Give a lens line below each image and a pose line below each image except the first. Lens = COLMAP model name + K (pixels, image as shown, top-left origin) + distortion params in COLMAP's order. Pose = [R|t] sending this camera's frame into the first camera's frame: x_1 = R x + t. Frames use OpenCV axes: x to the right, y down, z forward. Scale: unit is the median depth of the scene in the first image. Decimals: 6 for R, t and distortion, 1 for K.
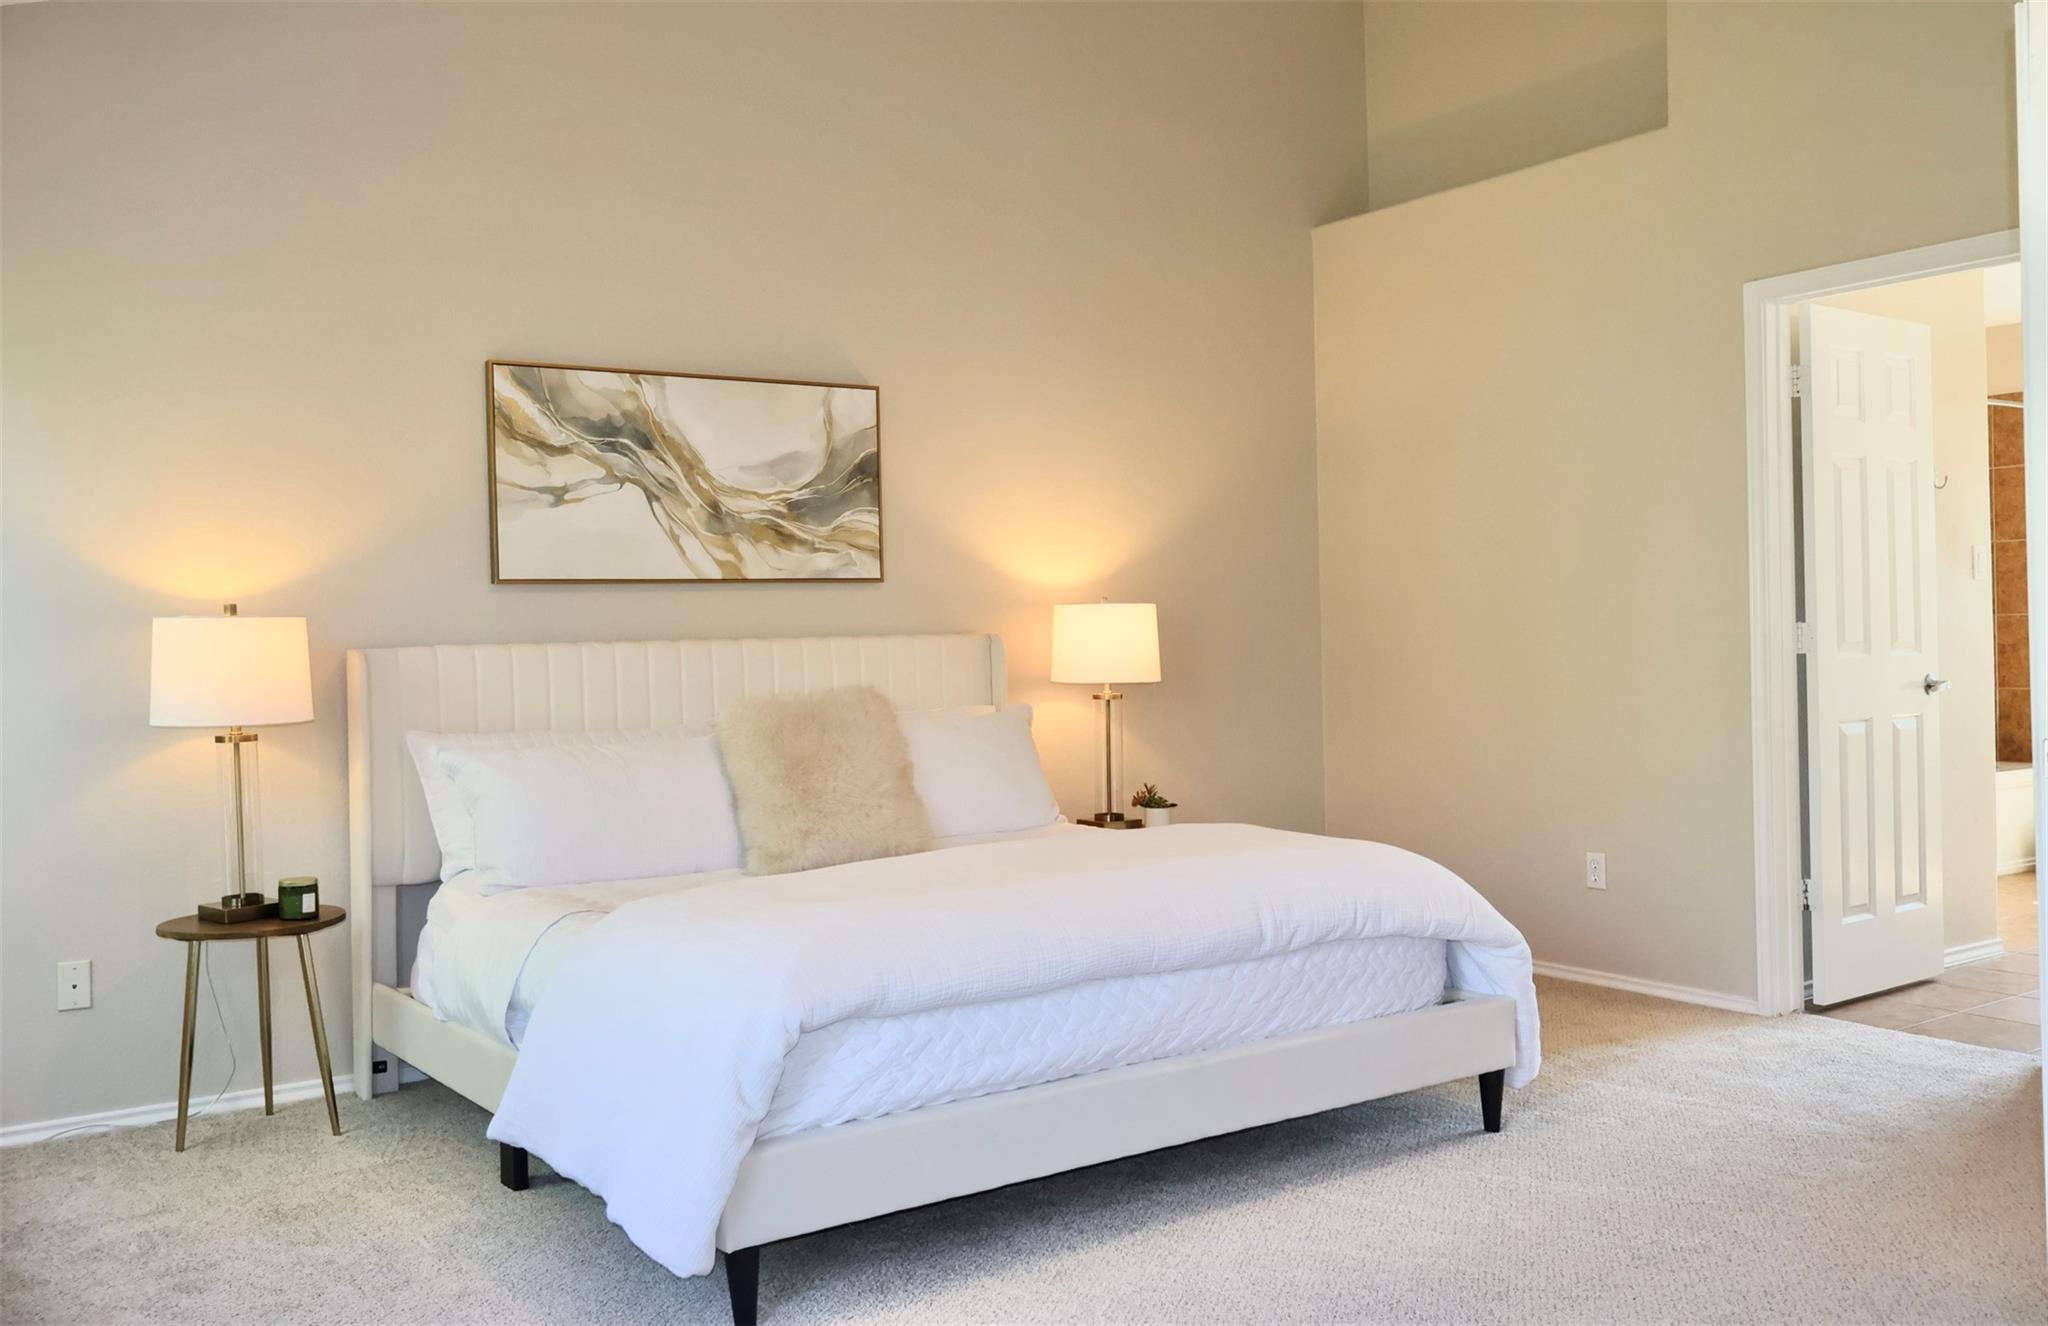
lens RADIAL K [[1666.2, 0, 1021.1], [0, 1666.2, 654.8], [0, 0, 1]] dist [-0.042790, 0.001199]
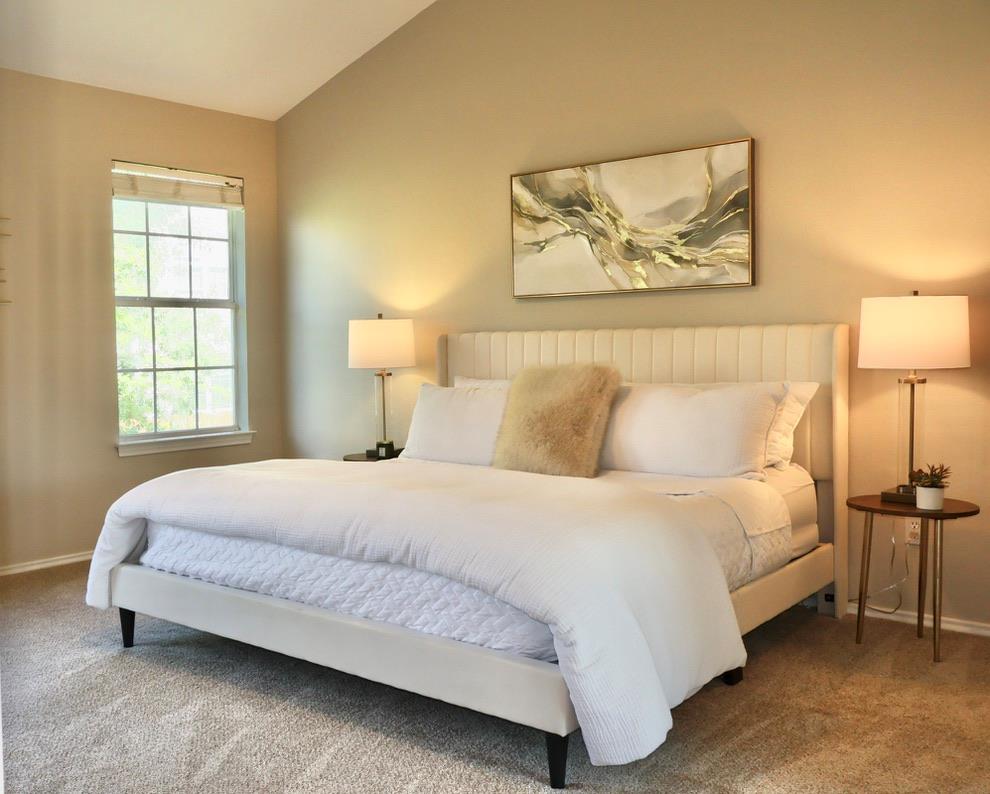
lens RADIAL K [[1040.0, 0, 493.9], [0, 1040.0, 400.1], [0, 0, 1]] dist [0.017003, 0.000000]
pose [[0.276186, 0.073152, -0.958316, 0.745464], [0.000629, 0.997085, 0.076293, -0.017402], [0.961104, -0.021674, 0.275335, 0.628725]]
